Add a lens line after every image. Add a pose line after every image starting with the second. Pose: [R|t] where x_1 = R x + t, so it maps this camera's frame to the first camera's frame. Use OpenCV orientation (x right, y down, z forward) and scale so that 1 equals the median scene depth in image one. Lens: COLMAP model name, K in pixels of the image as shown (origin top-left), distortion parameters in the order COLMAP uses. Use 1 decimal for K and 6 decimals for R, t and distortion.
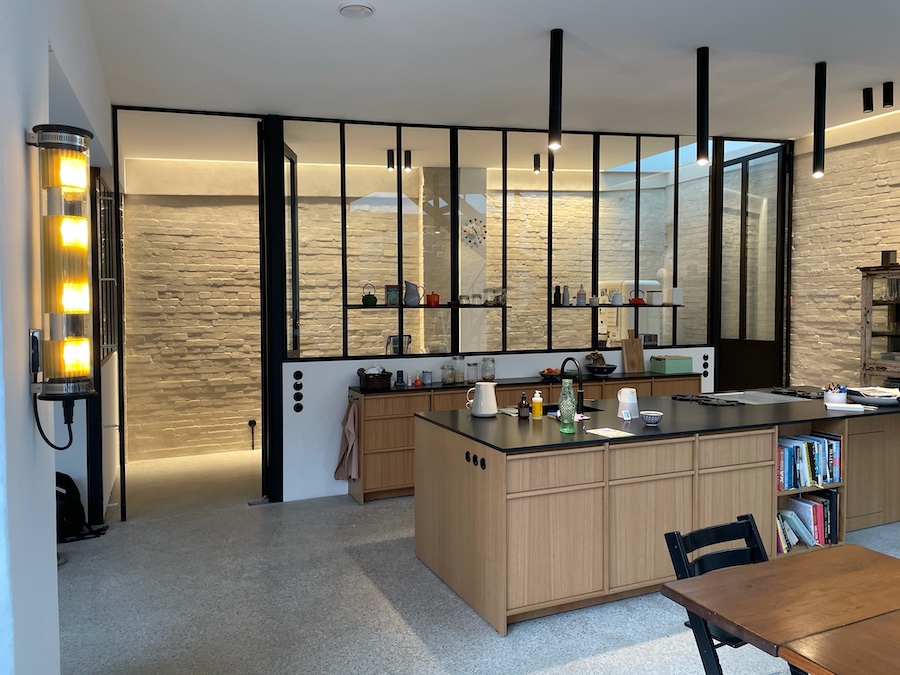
lens RADIAL K [[687.1, 0, 450.5], [0, 687.1, 338.1], [0, 0, 1]] dist [-0.000020, 0.000230]
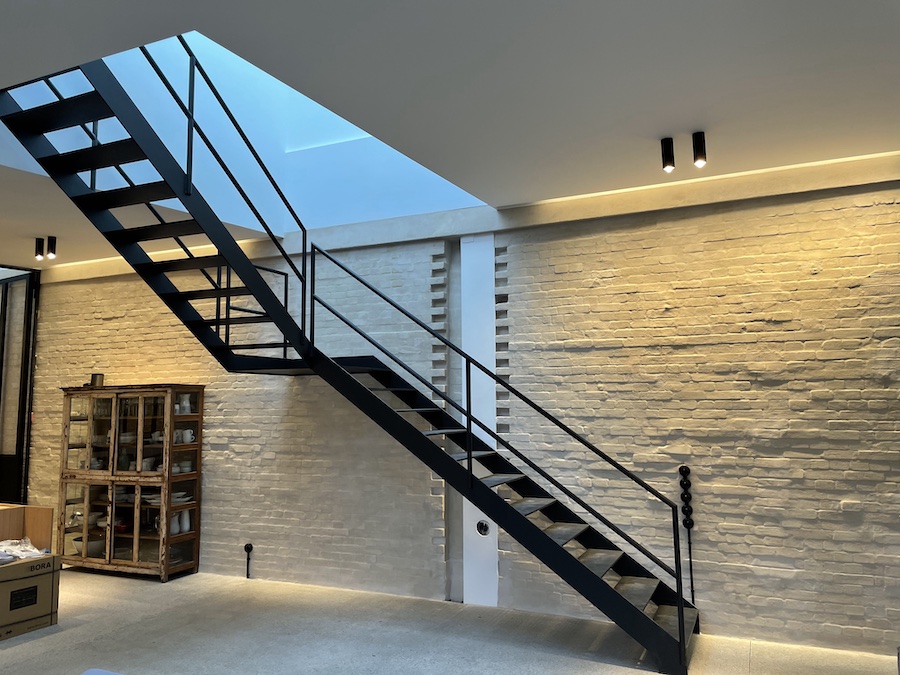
lens RADIAL K [[687.1, 0, 449.6], [0, 687.1, 332.4], [0, 0, 1]] dist [-0.000020, 0.000230]
pose [[0.740940, 0.072089, 0.667691, 0.262072], [0.039755, 0.987770, -0.150763, 0.003911], [-0.670394, 0.138250, 0.729012, -0.238763]]
